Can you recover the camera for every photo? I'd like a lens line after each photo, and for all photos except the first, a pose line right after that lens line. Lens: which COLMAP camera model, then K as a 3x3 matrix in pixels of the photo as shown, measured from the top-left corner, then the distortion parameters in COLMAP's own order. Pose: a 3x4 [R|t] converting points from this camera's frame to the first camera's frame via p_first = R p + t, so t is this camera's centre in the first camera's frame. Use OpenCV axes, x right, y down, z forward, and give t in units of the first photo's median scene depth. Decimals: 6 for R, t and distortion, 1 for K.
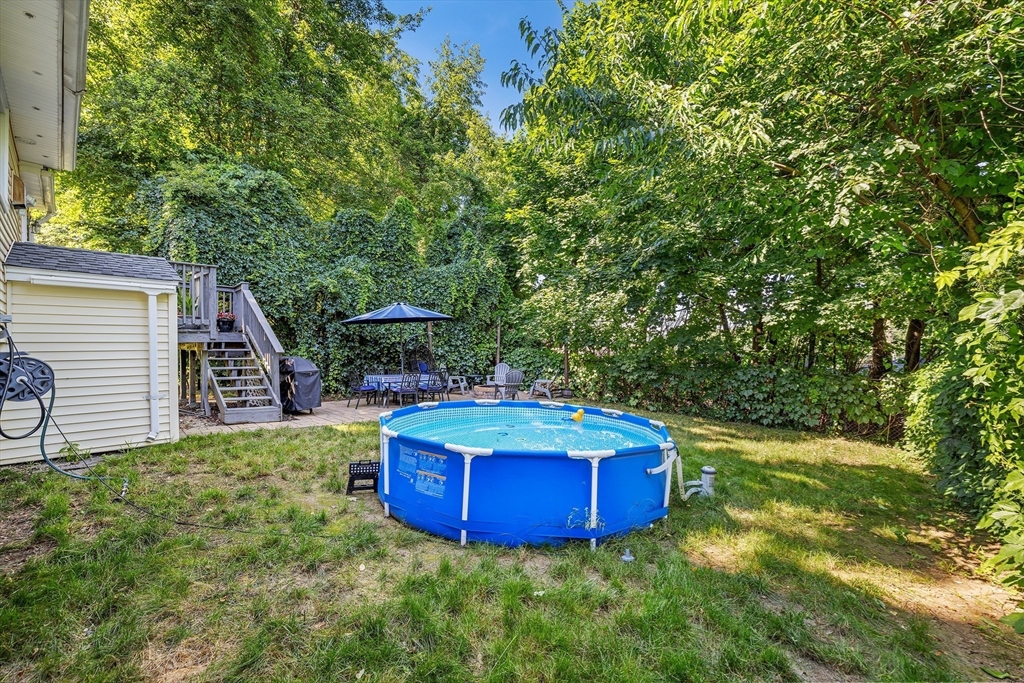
lens RADIAL K [[428.2, 0, 512.0], [0, 428.2, 341.5], [0, 0, 1]] dist [0.001397, 0.000172]
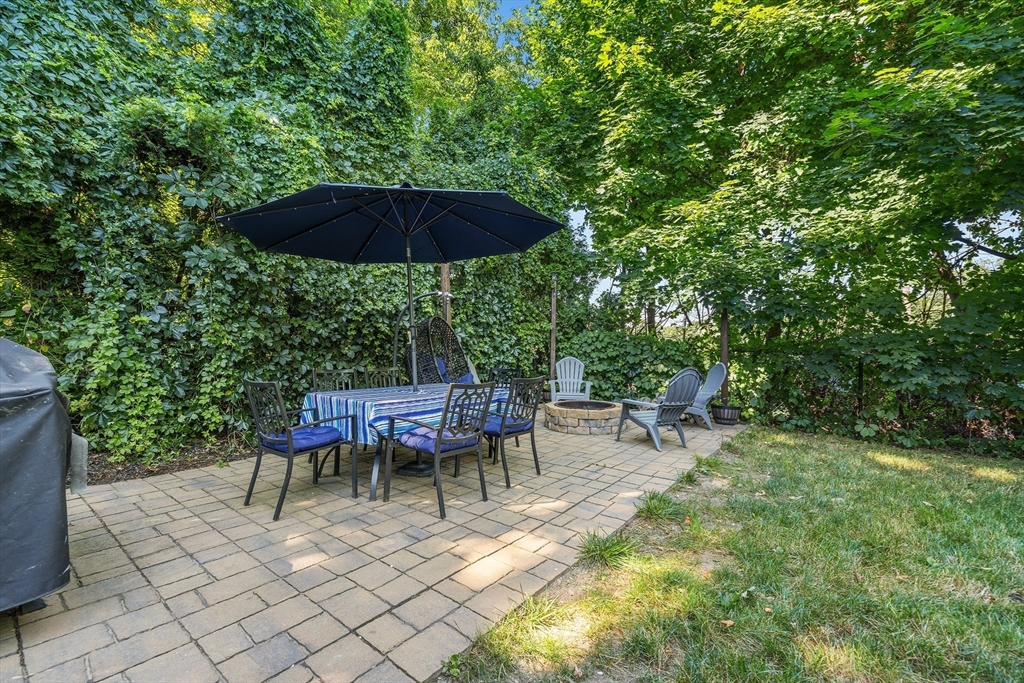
lens RADIAL K [[428.2, 0, 512.0], [0, 428.2, 341.5], [0, 0, 1]] dist [0.001397, 0.000172]
pose [[0.990900, -0.007832, 0.134374, -0.197485], [0.007640, 0.999969, 0.001943, 0.034276], [-0.134385, -0.000899, 0.990929, 0.560998]]
